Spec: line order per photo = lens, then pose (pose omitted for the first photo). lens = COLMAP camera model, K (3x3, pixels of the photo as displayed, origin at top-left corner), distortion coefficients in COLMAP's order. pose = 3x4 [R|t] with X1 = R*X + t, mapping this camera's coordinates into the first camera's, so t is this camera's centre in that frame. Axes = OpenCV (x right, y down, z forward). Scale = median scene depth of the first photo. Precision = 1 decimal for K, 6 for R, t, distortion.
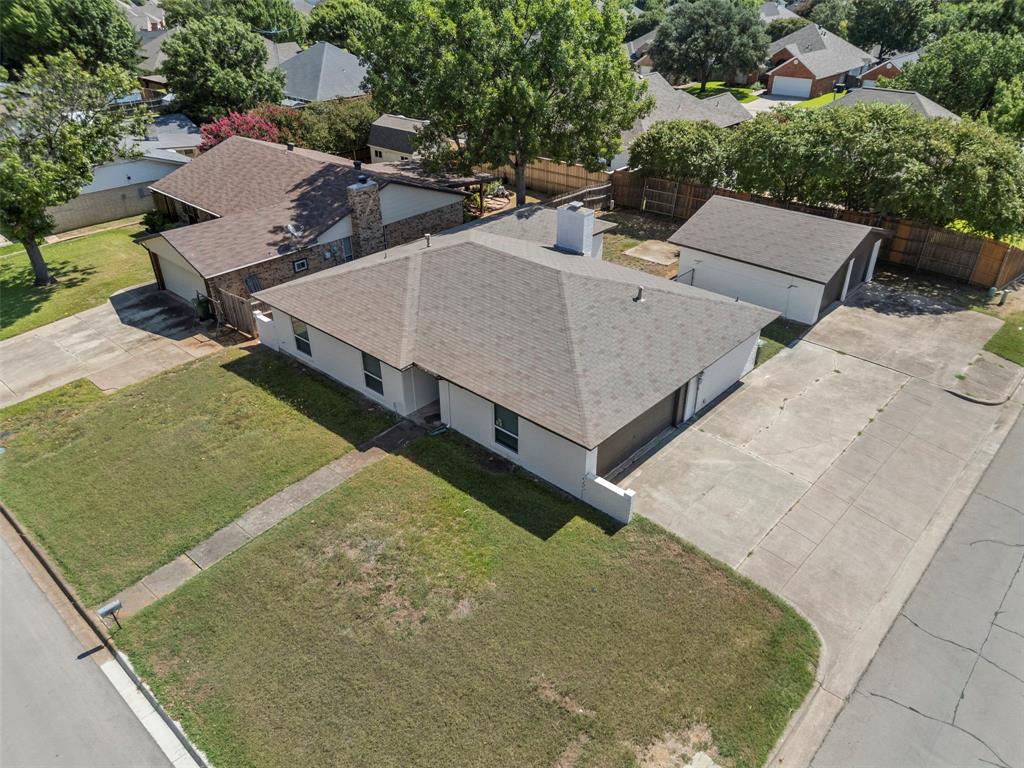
lens RADIAL K [[727.0, 0, 508.7], [0, 727.0, 381.7], [0, 0, 1]] dist [0.037825, -0.027850]
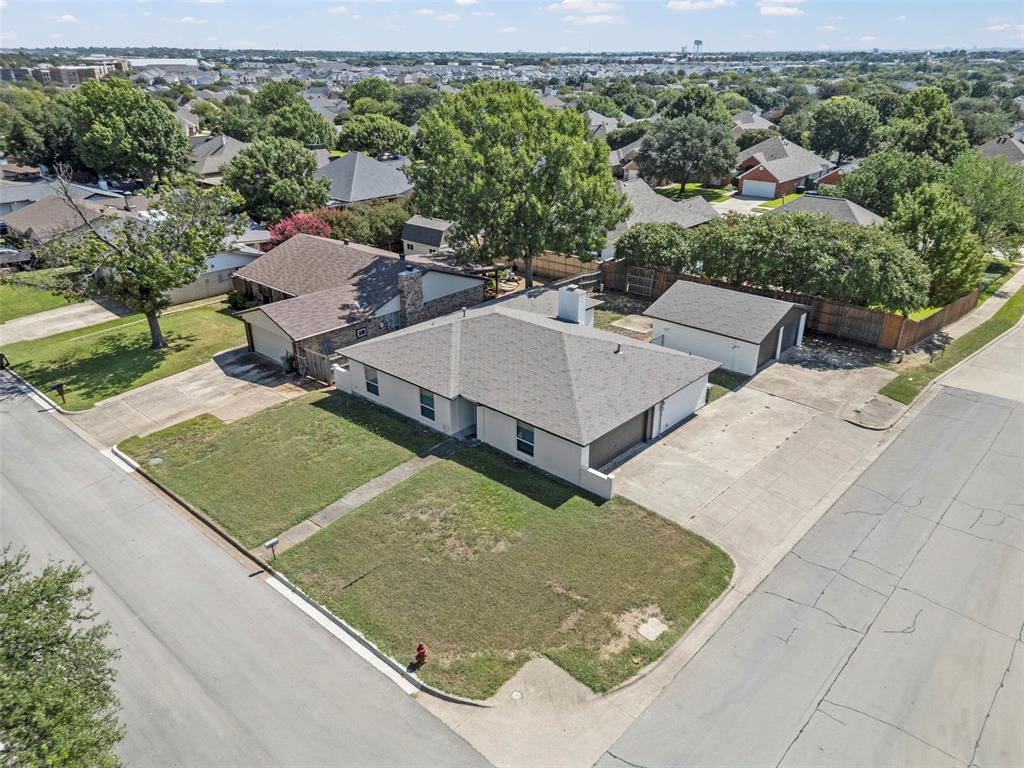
lens RADIAL K [[727.0, 0, 506.7], [0, 727.0, 382.0], [0, 0, 1]] dist [0.037825, -0.027850]
pose [[0.999999, 0.001360, -0.000687, -0.030838], [-0.001428, 0.993822, -0.110972, 0.086699], [0.000532, 0.110973, 0.993823, -0.335663]]
